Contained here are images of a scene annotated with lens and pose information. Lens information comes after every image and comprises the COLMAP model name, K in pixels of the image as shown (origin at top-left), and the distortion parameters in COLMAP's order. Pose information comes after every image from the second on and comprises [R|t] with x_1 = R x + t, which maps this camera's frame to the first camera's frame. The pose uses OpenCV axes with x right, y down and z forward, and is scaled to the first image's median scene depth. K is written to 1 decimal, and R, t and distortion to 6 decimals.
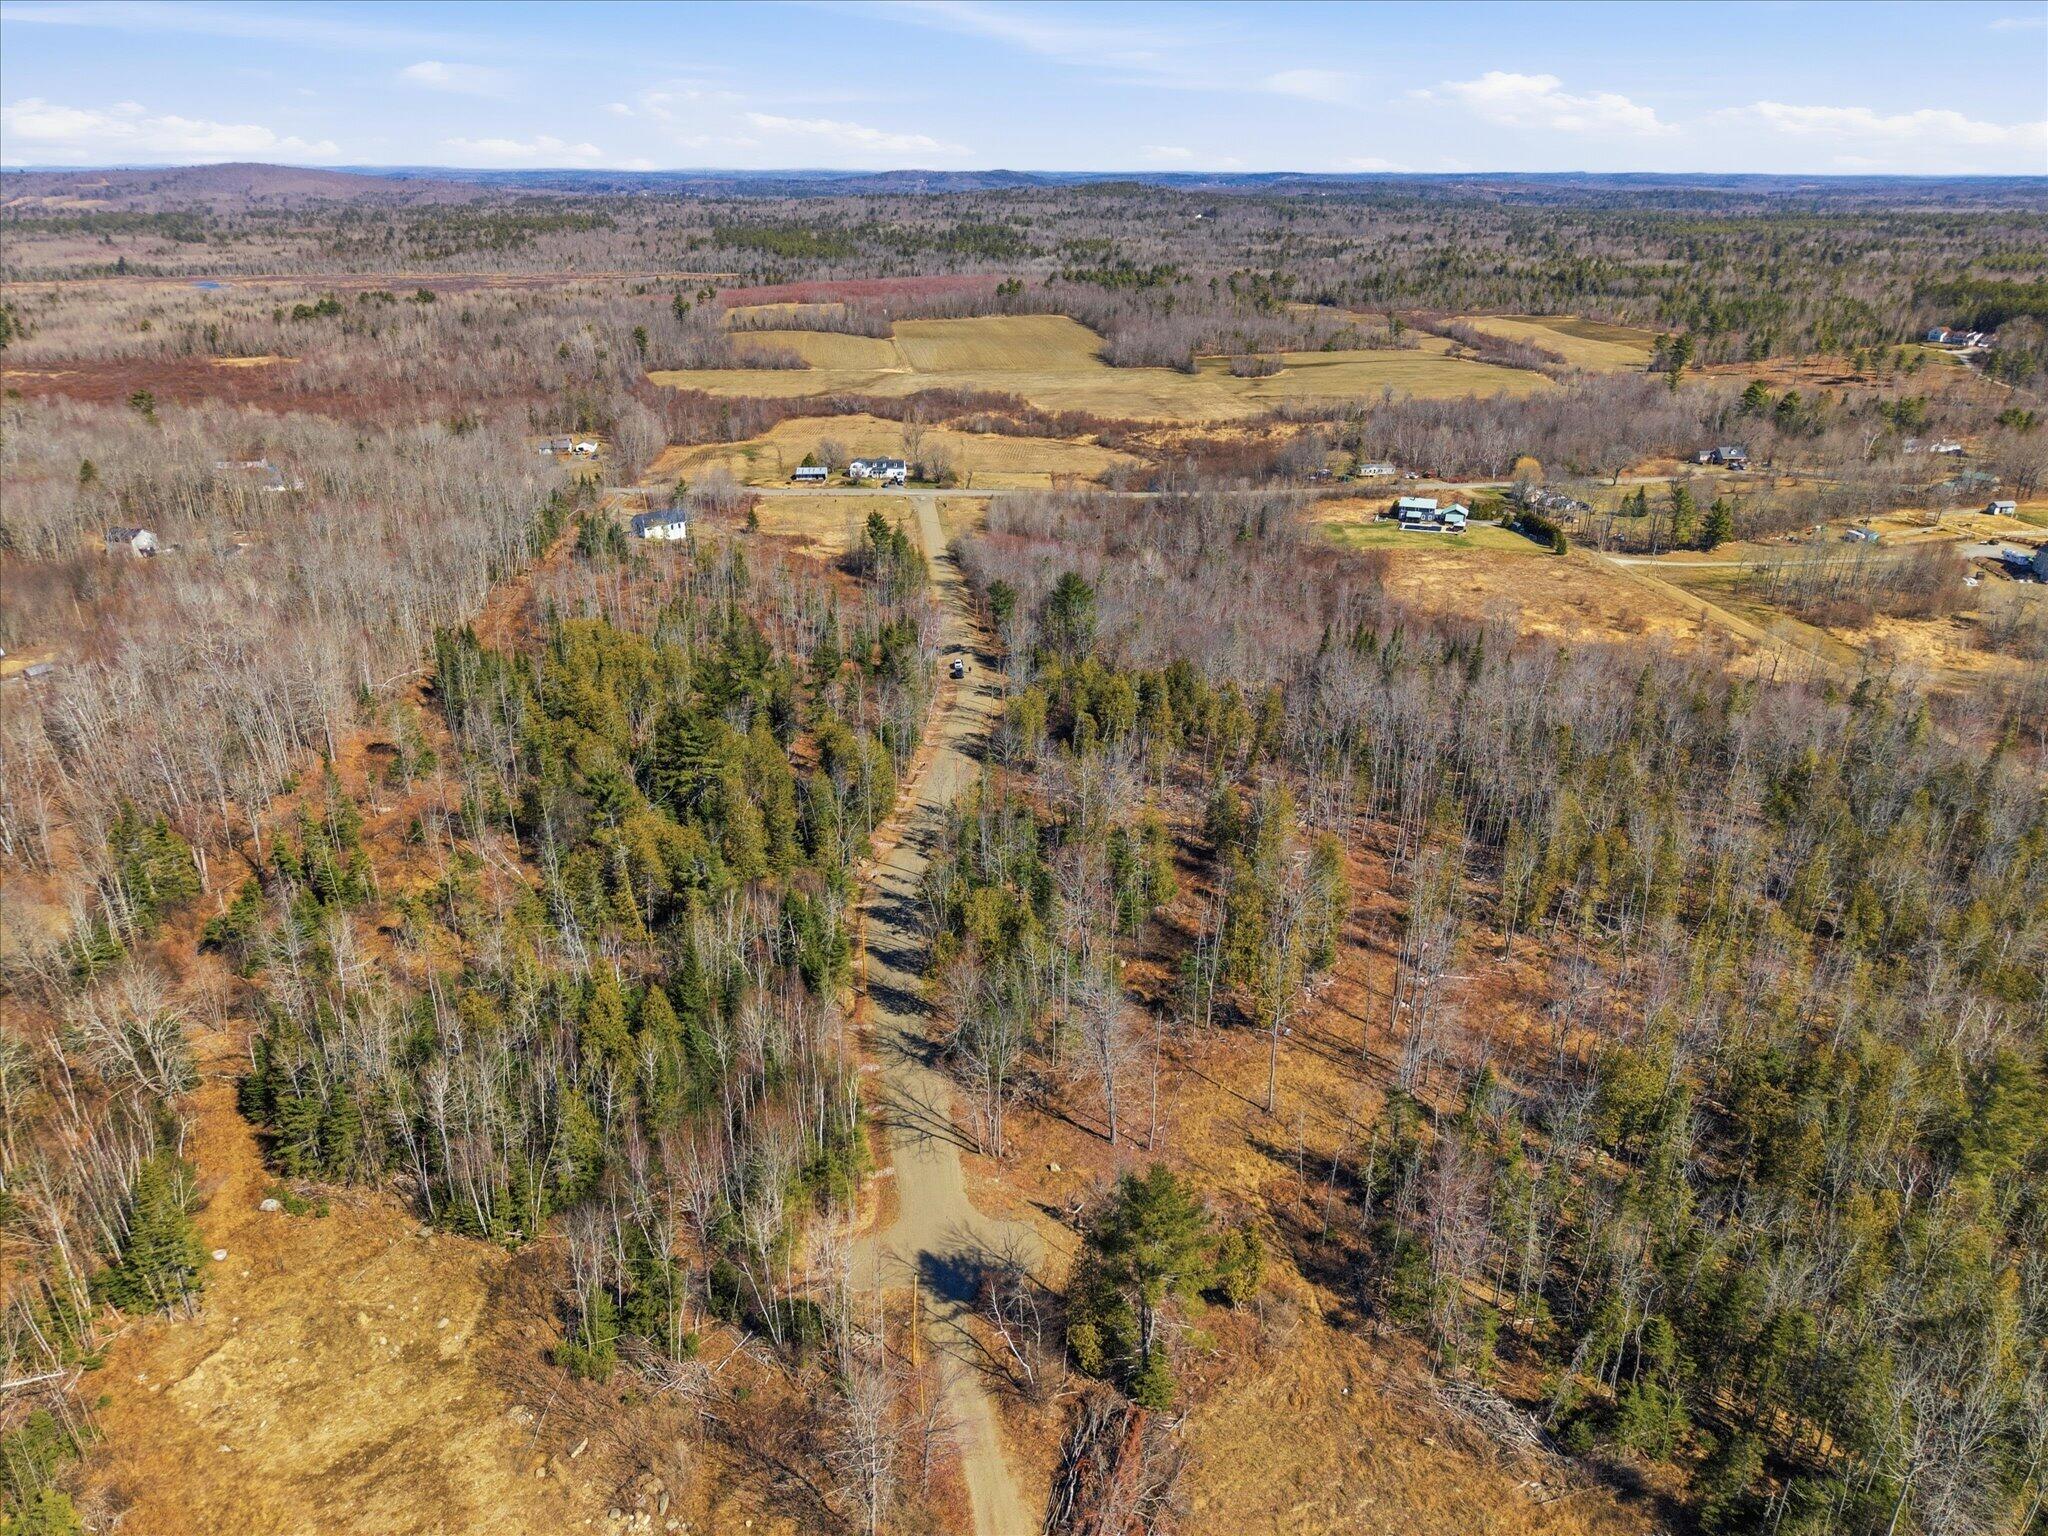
lens RADIAL K [[1374.4, 0, 1028.9], [0, 1374.4, 797.6], [0, 0, 1]] dist [0.010238, -0.003863]
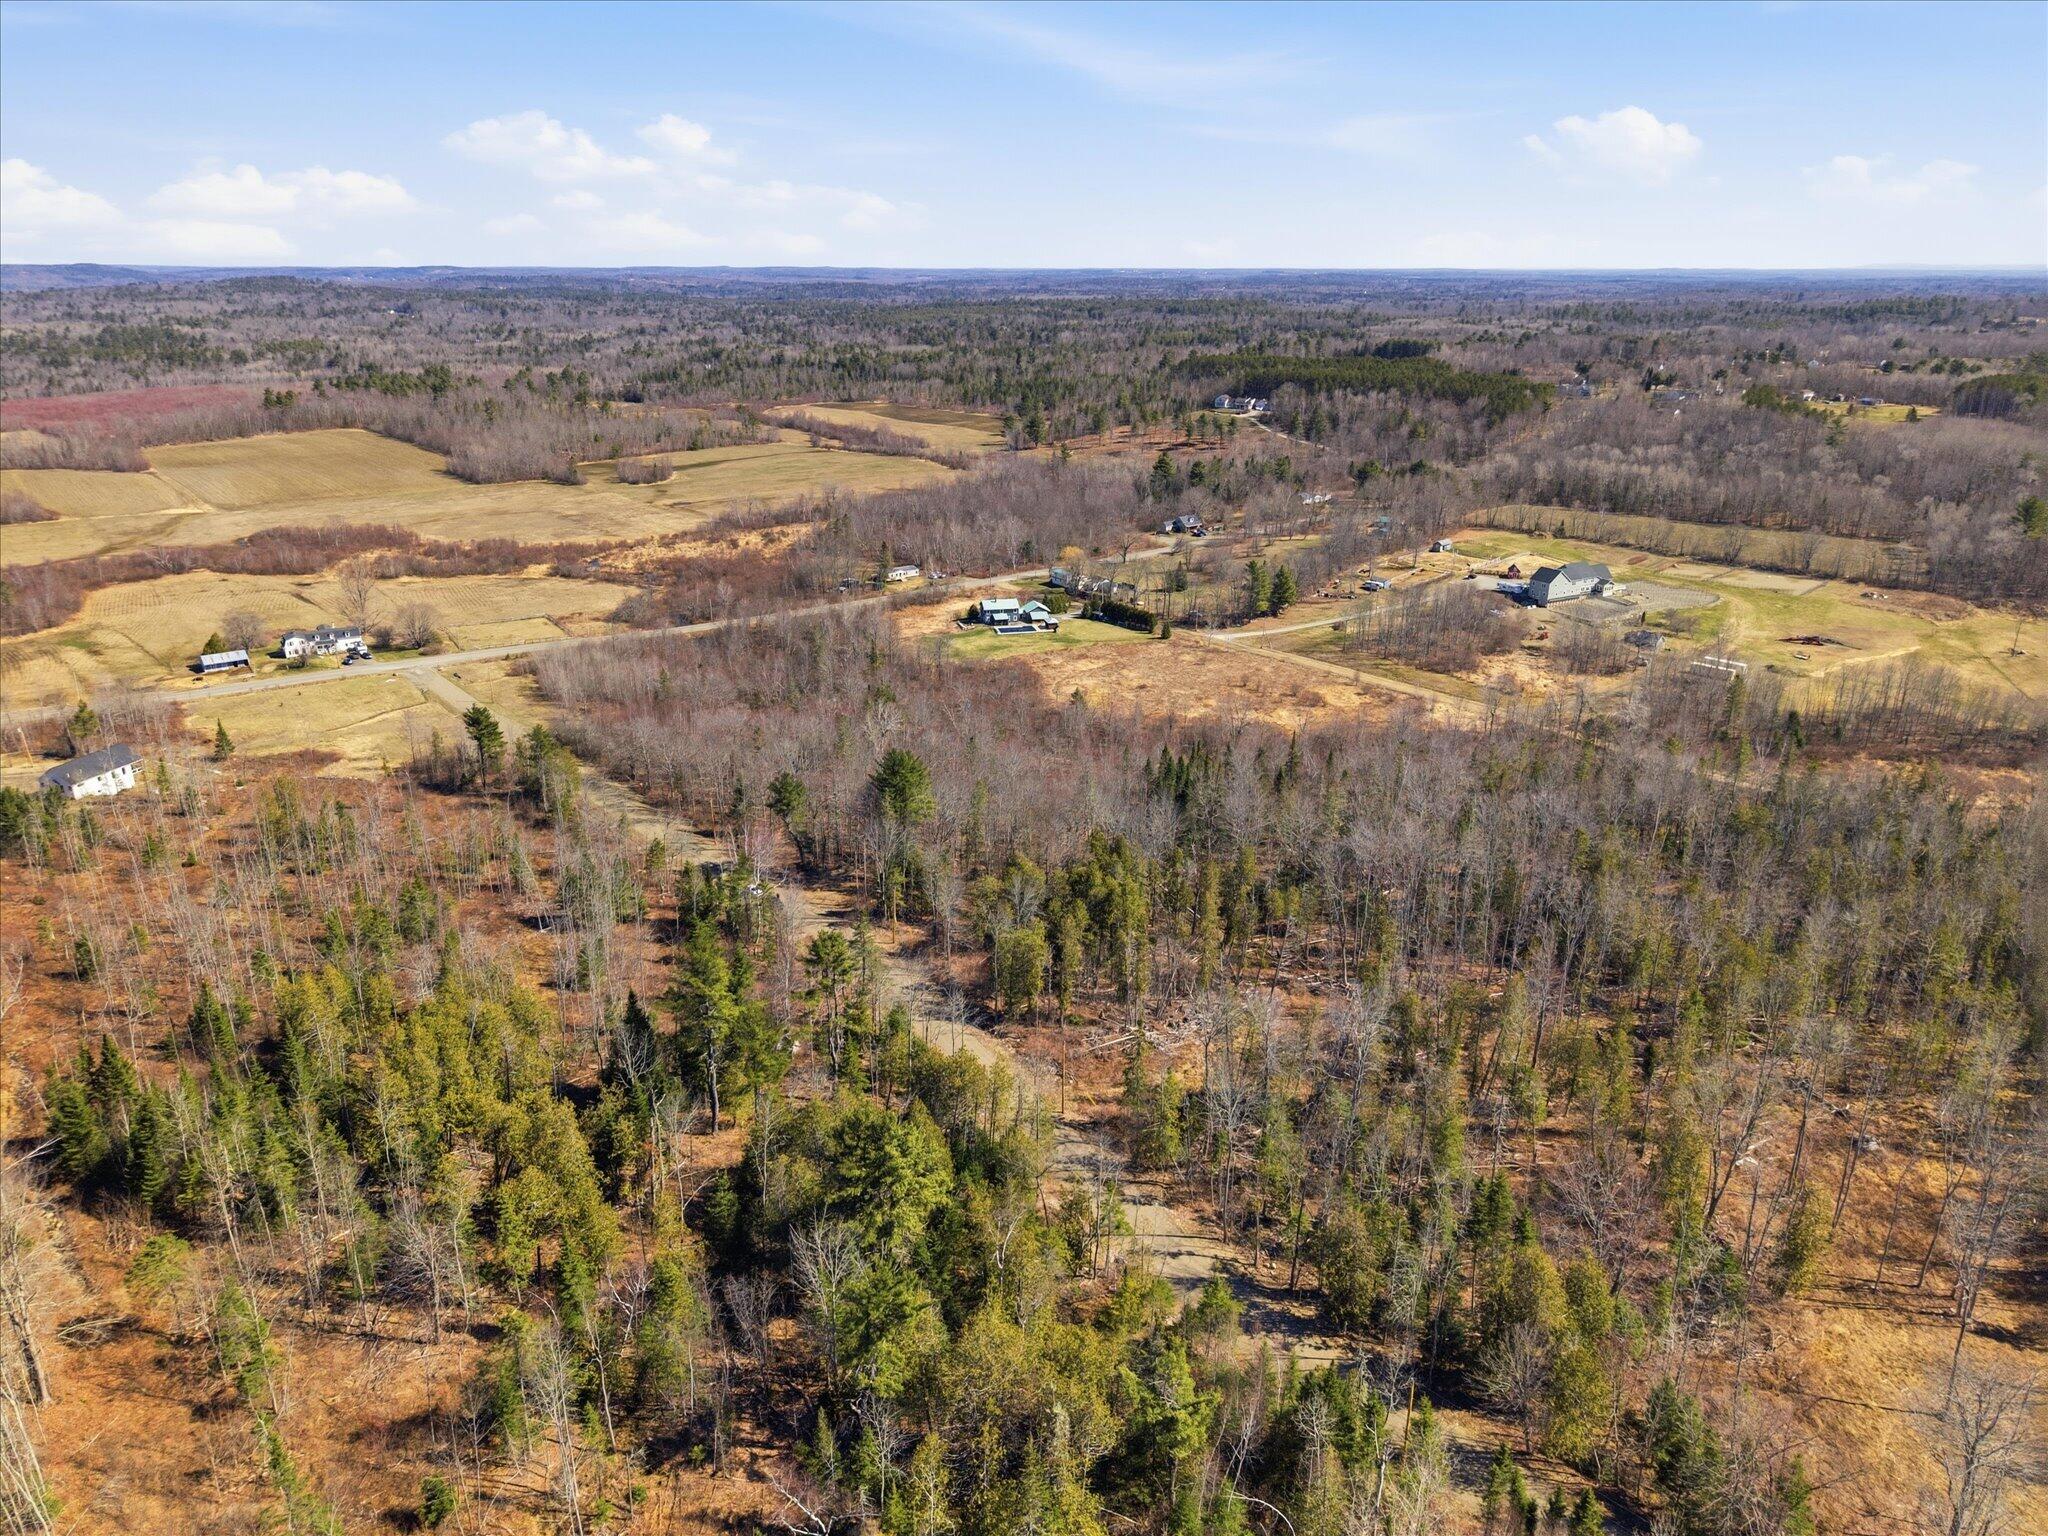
lens RADIAL K [[1372.3, 0, 1024.0], [0, 1372.3, 768.0], [0, 0, 1]] dist [0.099254, -0.120563]
pose [[0.851752, -0.183177, 0.490882, -0.108560], [0.221585, 0.974922, -0.020681, -0.043347], [-0.474783, 0.126388, 0.870980, 0.092491]]
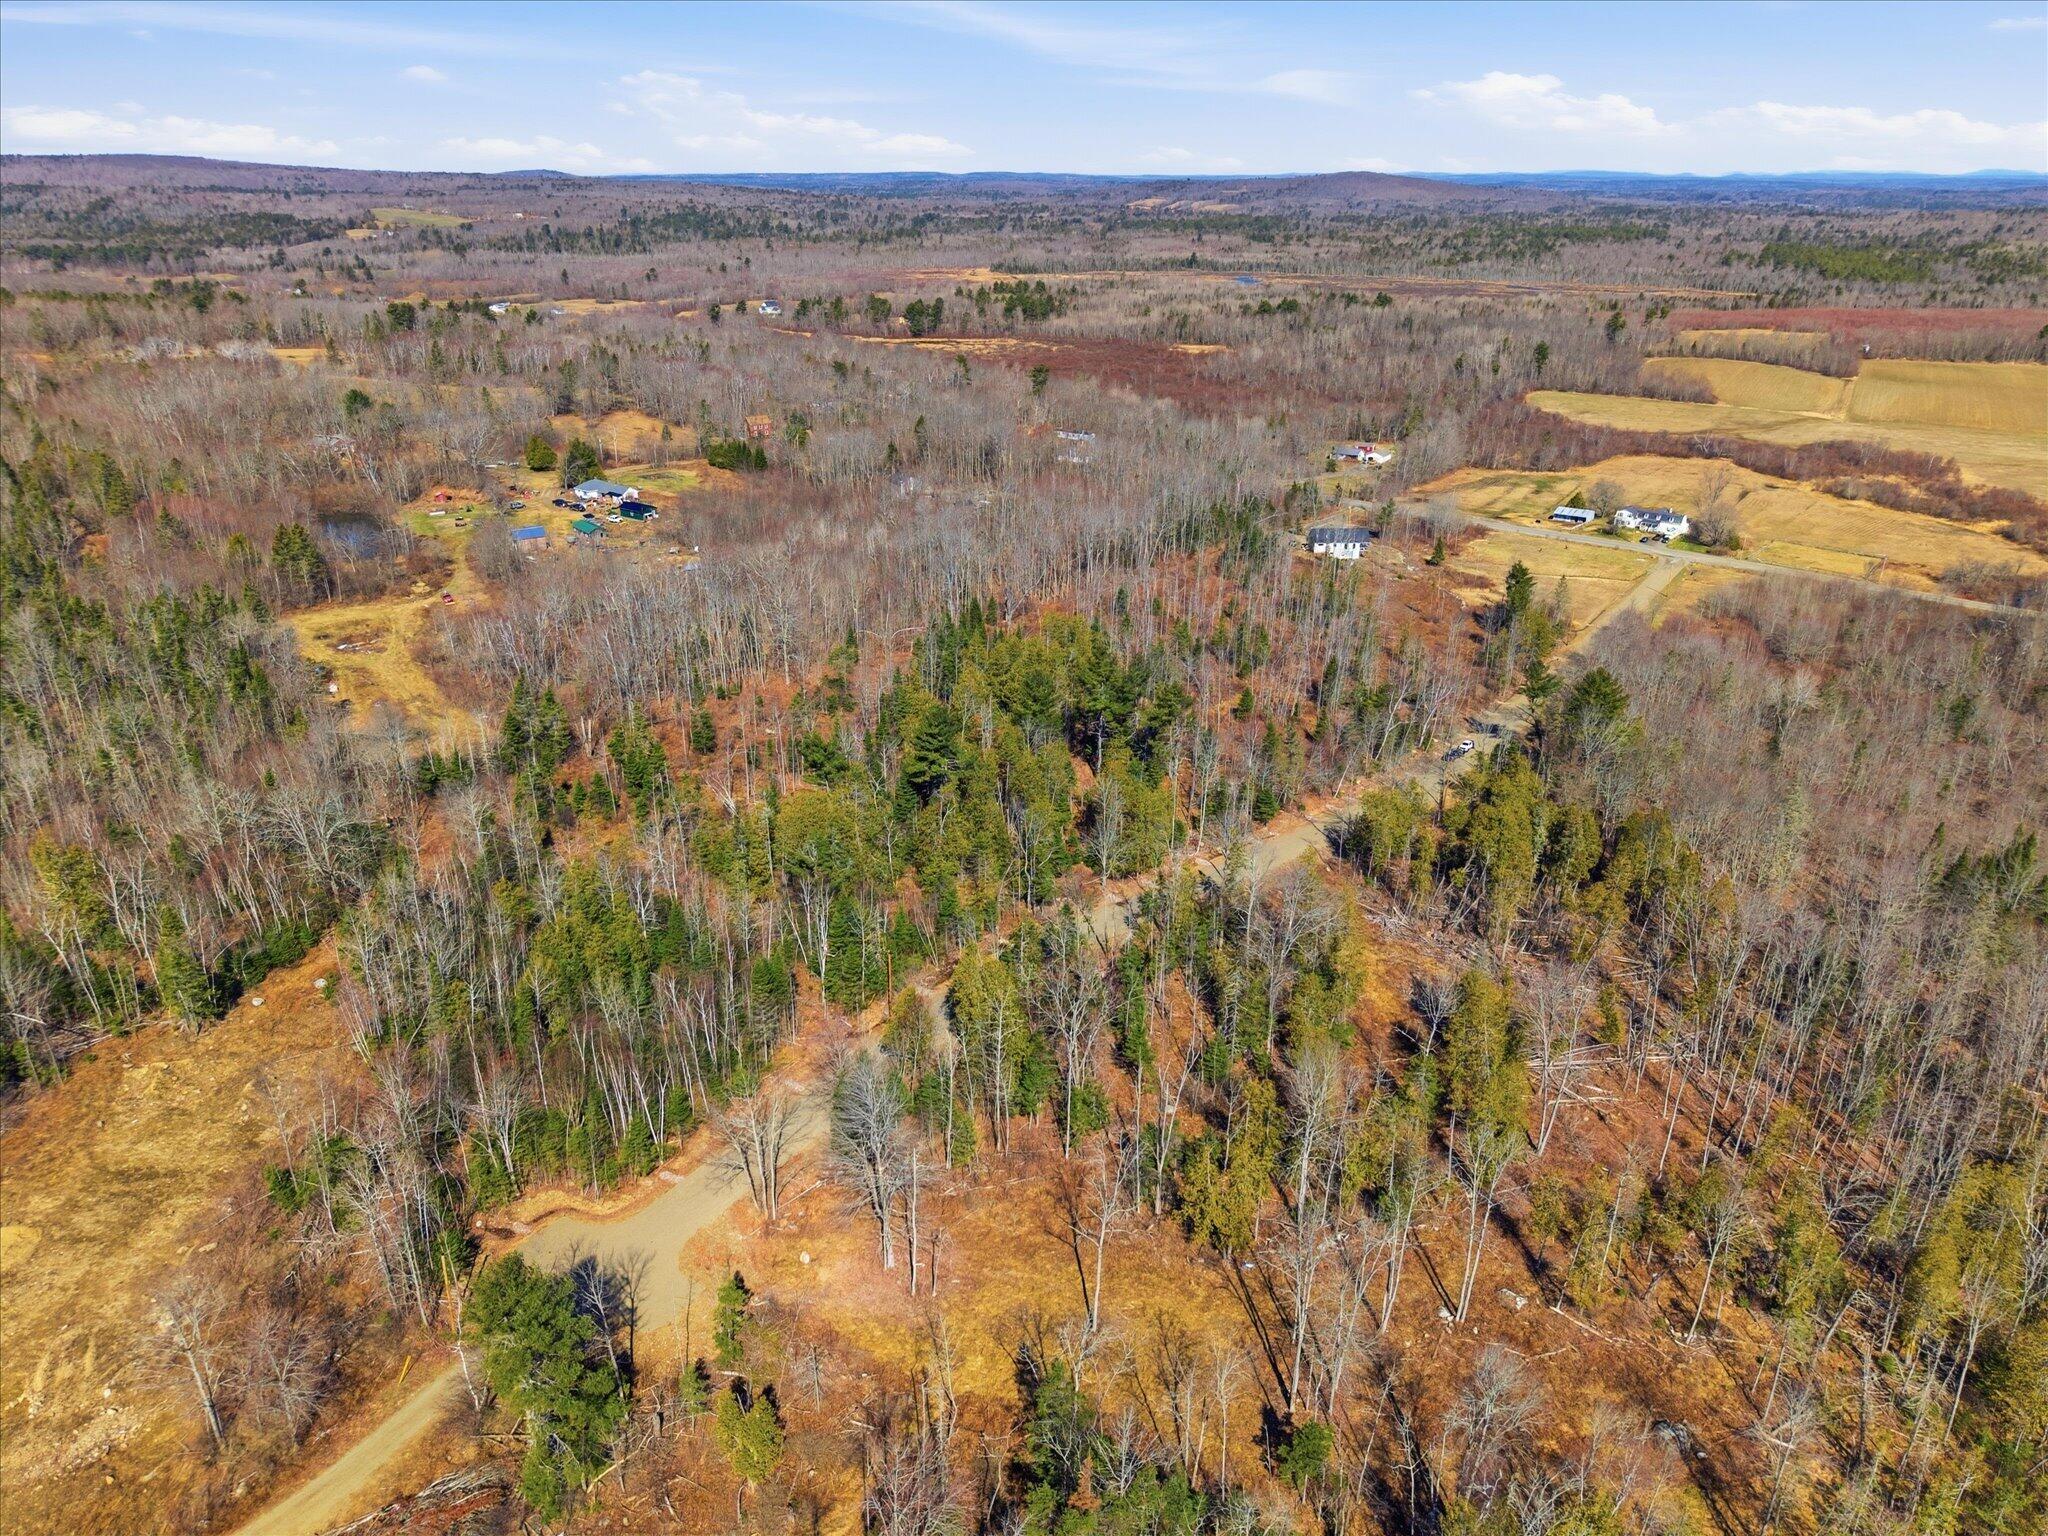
lens RADIAL K [[1374.4, 0, 1028.9], [0, 1374.4, 797.6], [0, 0, 1]] dist [0.010238, -0.003863]
pose [[0.758779, 0.270995, -0.592298, 0.098890], [-0.273939, 0.957779, 0.087278, -0.024680], [0.590942, 0.096028, 0.800978, 0.051916]]
